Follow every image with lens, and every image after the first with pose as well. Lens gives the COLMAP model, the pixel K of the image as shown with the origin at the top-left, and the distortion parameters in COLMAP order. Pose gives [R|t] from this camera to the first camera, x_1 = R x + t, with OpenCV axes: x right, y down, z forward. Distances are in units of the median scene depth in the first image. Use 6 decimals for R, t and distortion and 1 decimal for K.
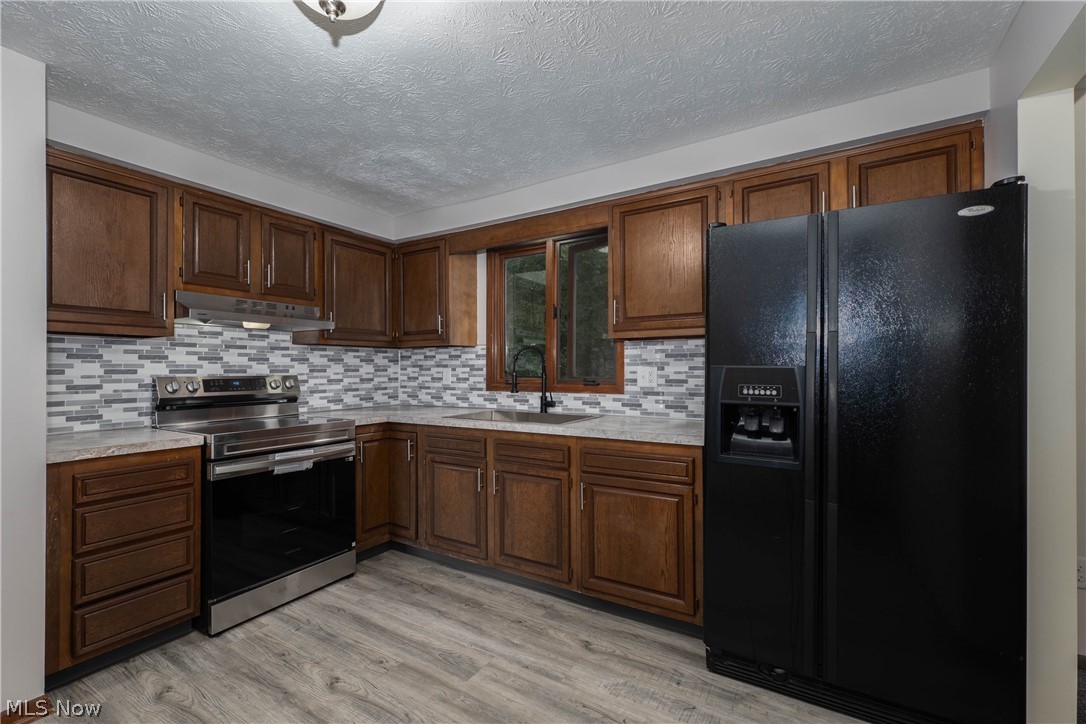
lens RADIAL K [[457.7, 0, 540.1], [0, 457.7, 364.2], [0, 0, 1]] dist [-0.000246, -0.000132]
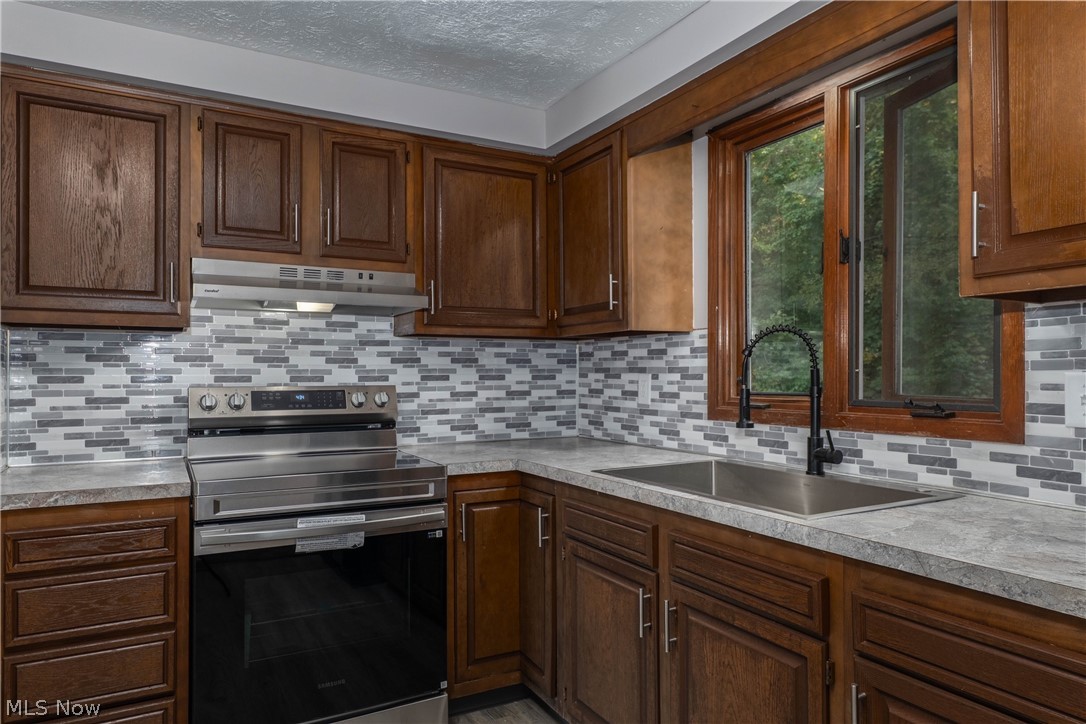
lens RADIAL K [[682.1, 0, 548.4], [0, 682.1, 366.5], [0, 0, 1]] dist [0.000217, -0.000312]
pose [[0.872175, -0.003729, -0.489179, 0.117161], [0.003857, 0.999992, -0.000746, -0.000146], [0.489178, -0.001237, 0.872183, 0.315247]]
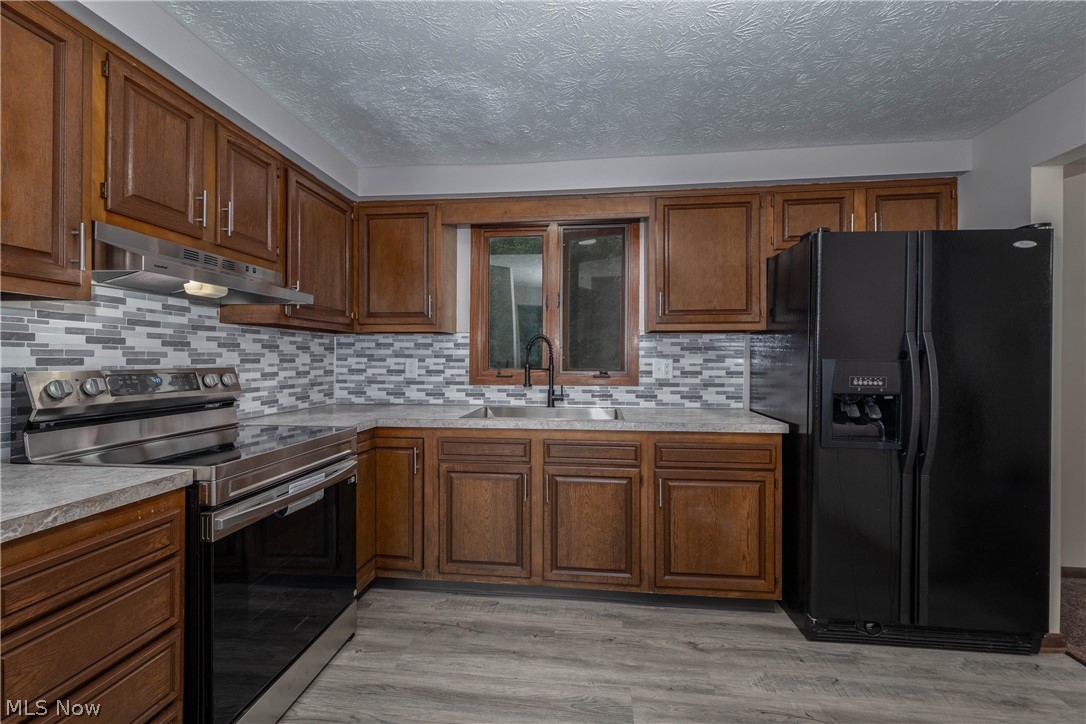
lens RADIAL K [[439.8, 0, 542.4], [0, 439.8, 356.8], [0, 0, 1]] dist [0.000705, -0.000042]
pose [[0.907021, 0.009009, 0.420988, -0.421365], [-0.010490, 0.999944, 0.001202, 0.002447], [-0.420954, -0.005507, 0.907065, 0.211269]]
